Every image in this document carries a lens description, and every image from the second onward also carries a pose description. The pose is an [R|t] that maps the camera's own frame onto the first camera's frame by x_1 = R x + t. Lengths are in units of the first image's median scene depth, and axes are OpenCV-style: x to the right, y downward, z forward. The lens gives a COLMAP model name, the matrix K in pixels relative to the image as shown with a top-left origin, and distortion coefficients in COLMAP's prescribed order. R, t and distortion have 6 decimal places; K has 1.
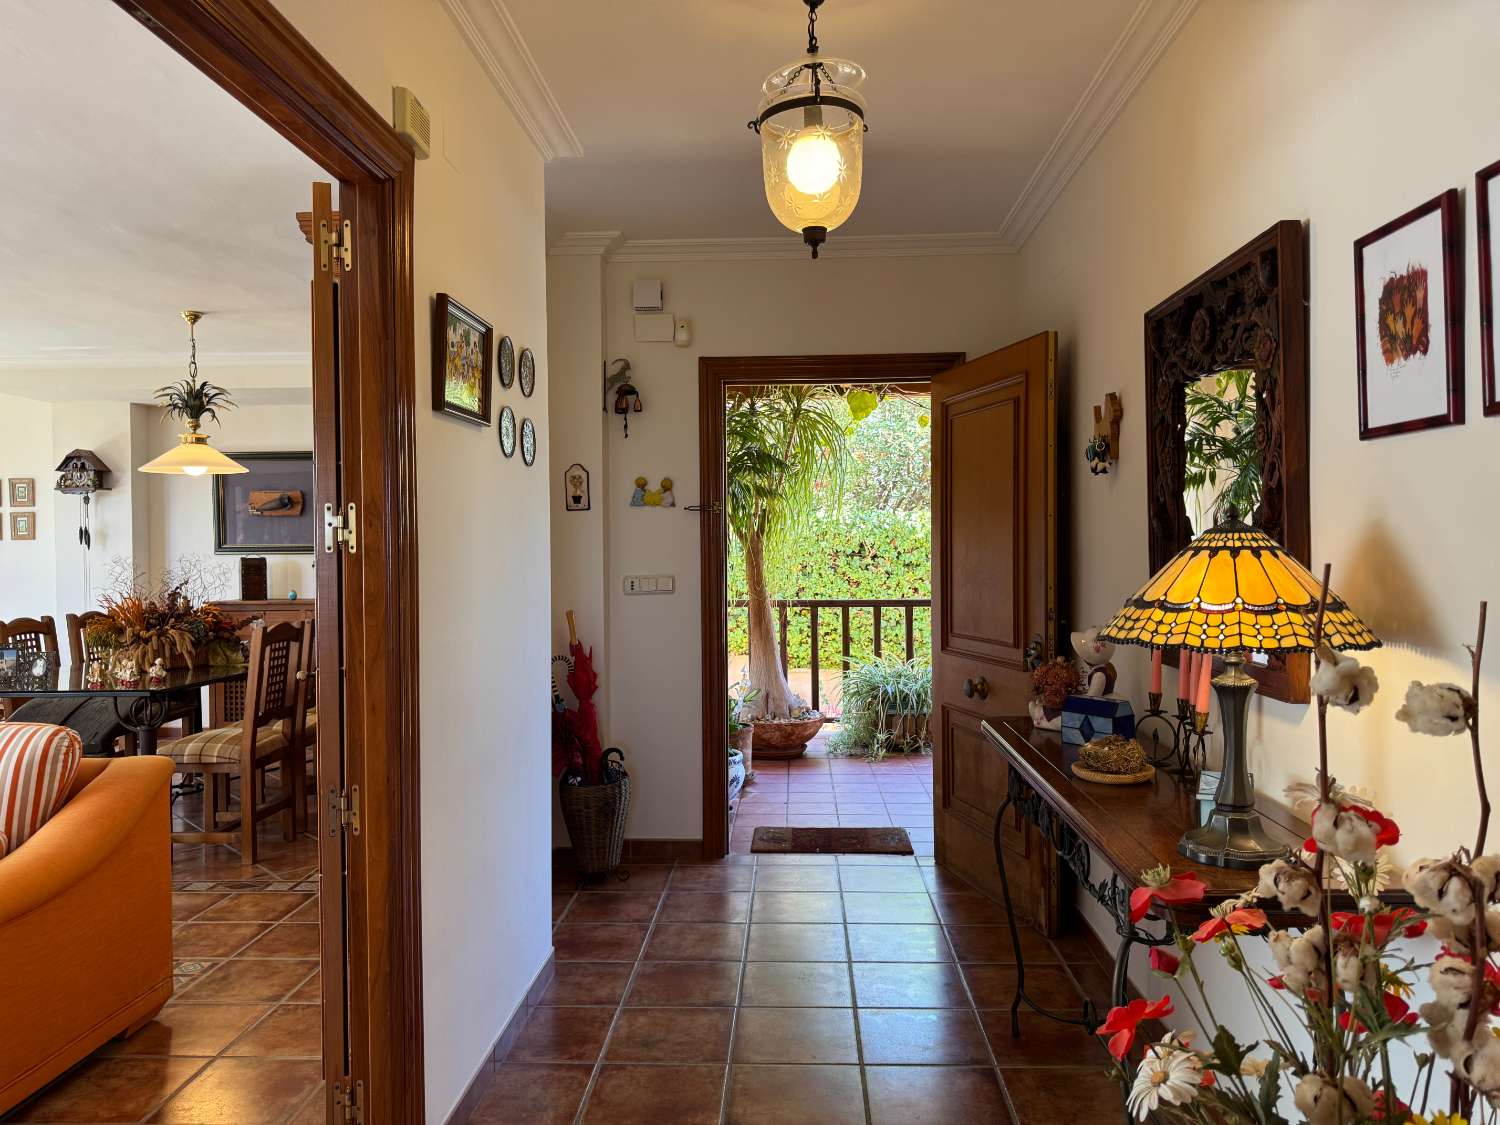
lens RADIAL K [[1105.7, 0, 709.8], [0, 1105.7, 566.4], [0, 0, 1]] dist [0.041132, -0.069181]
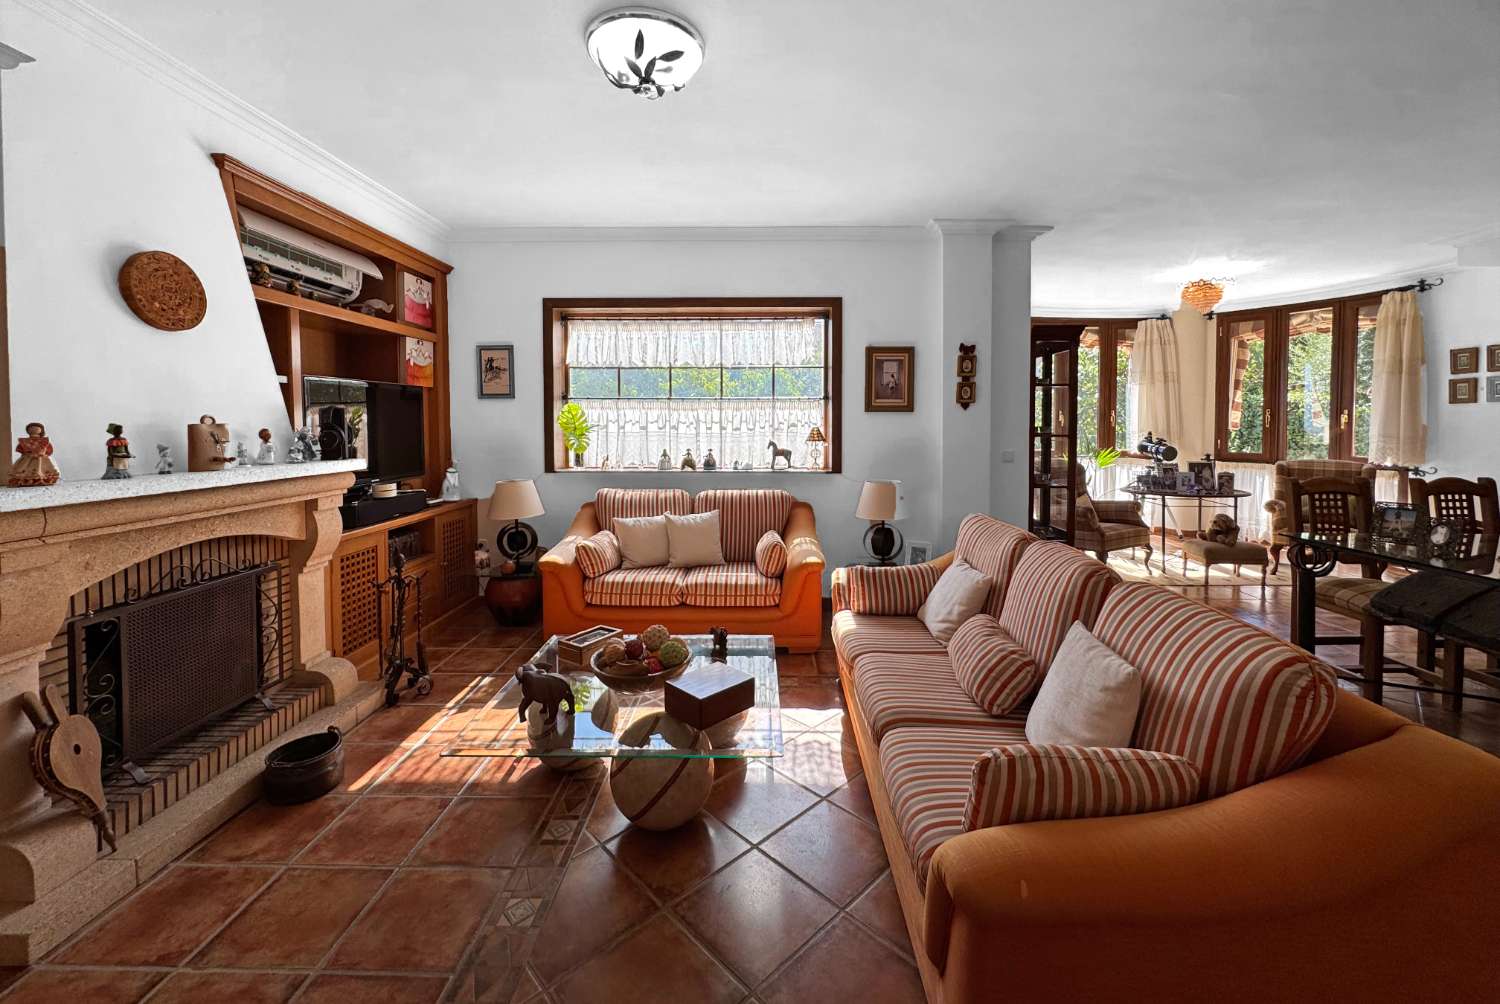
lens RADIAL K [[596.0, 0, 783.6], [0, 596.0, 440.2], [0, 0, 1]] dist [-0.002968, -0.000242]
pose [[0.079829, 0.041877, -0.995929, -0.166491], [-0.013949, 0.999066, 0.040891, -0.001711], [0.996711, 0.010628, 0.080338, 0.444068]]
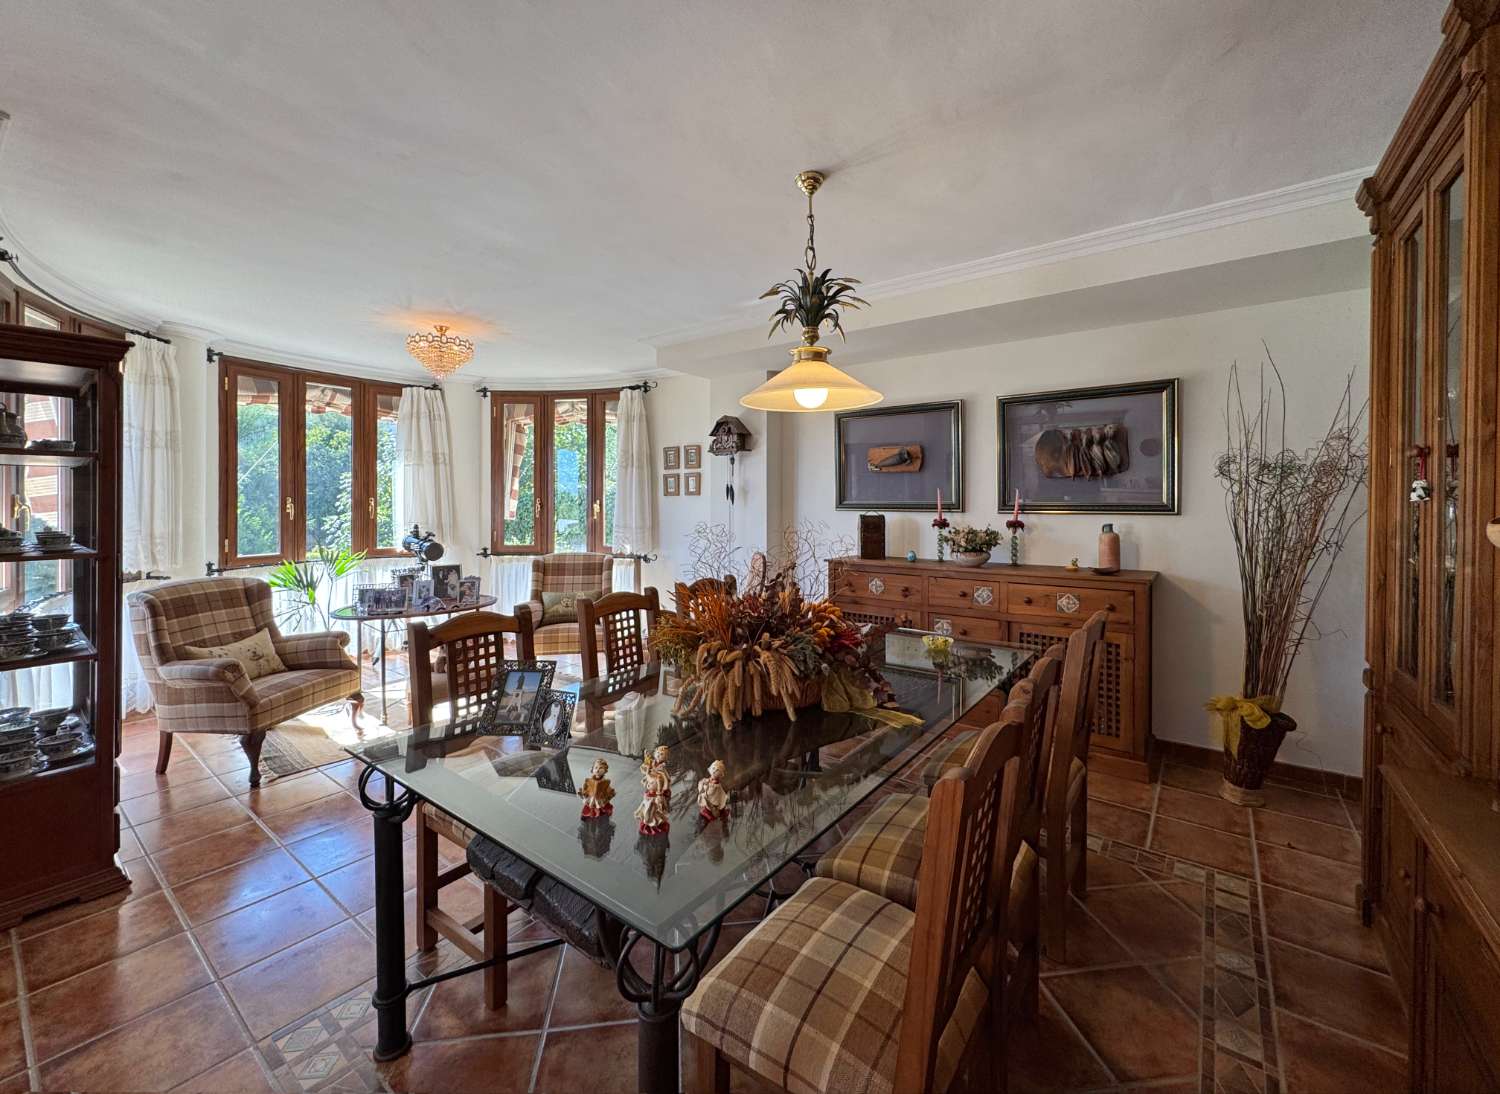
lens RADIAL K [[564.9, 0, 753.3], [0, 564.9, 504.6], [0, 0, 1]] dist [-0.000116, -0.000005]
pose [[0.843146, 0.012881, -0.537530, -0.387229], [-0.015351, 0.999882, -0.000118, -0.025461], [0.537465, 0.008352, 0.843245, 0.875671]]
